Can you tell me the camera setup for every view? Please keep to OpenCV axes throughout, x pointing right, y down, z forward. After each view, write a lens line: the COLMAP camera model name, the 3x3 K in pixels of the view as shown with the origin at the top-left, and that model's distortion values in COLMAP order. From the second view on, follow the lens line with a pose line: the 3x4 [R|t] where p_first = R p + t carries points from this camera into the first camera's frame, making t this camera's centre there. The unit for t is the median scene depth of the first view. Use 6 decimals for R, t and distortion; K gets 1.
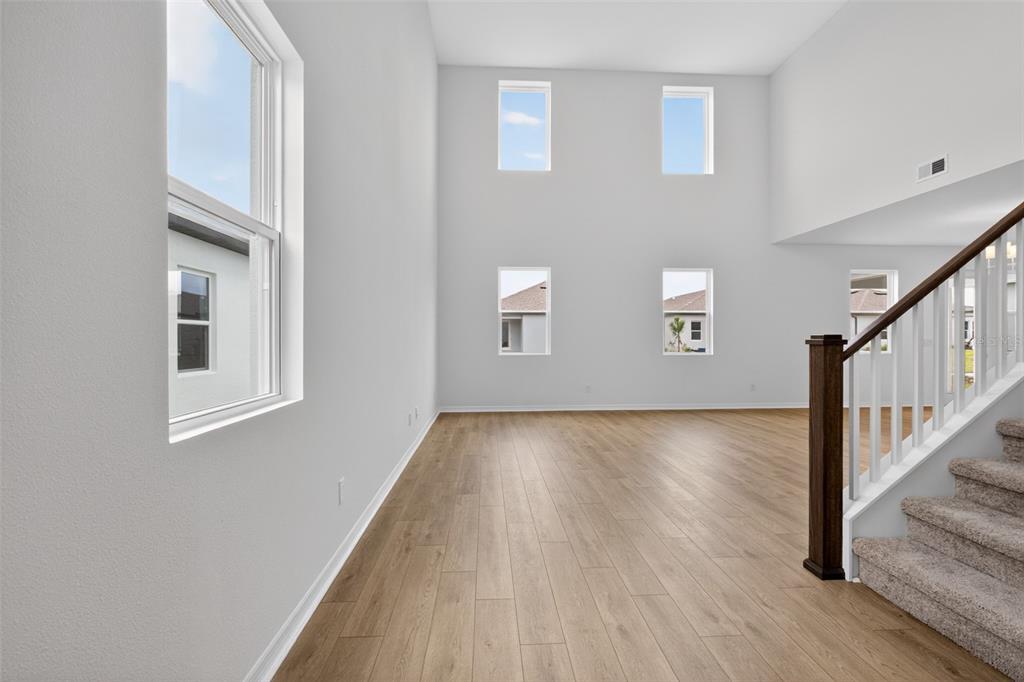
lens RADIAL K [[468.9, 0, 512.0], [0, 468.9, 341.0], [0, 0, 1]] dist [-0.001319, 0.000303]
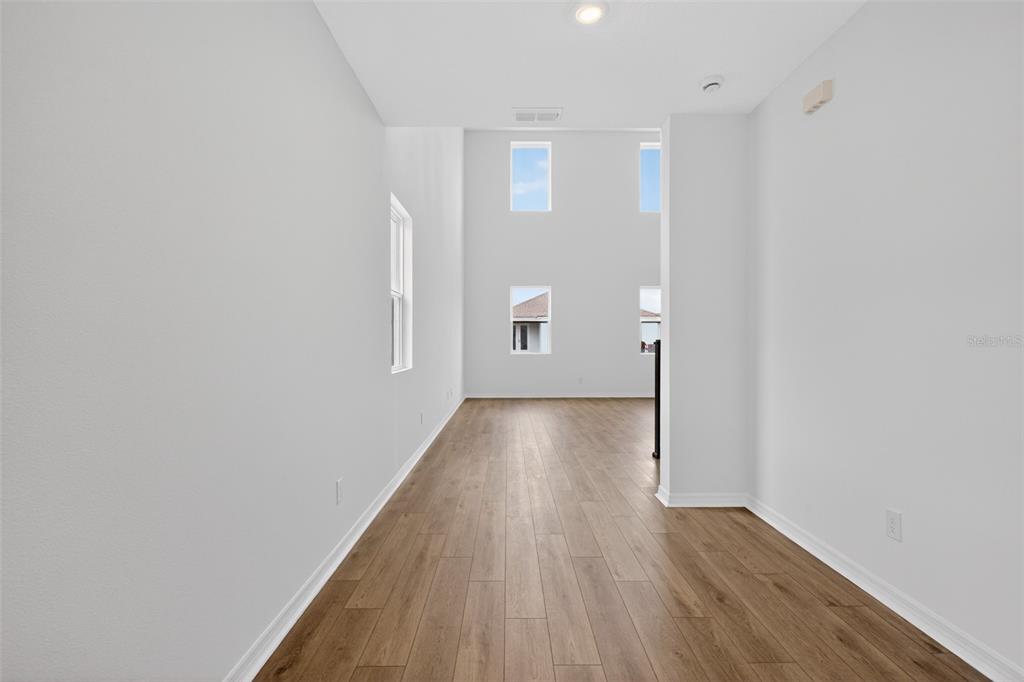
lens RADIAL K [[468.9, 0, 512.0], [0, 468.9, 341.0], [0, 0, 1]] dist [-0.001319, 0.000303]
pose [[0.999067, 0.000056, -0.043181, 0.033575], [-0.000288, 0.999986, -0.005364, 0.001299], [0.043180, 0.005372, 0.999053, -0.316000]]
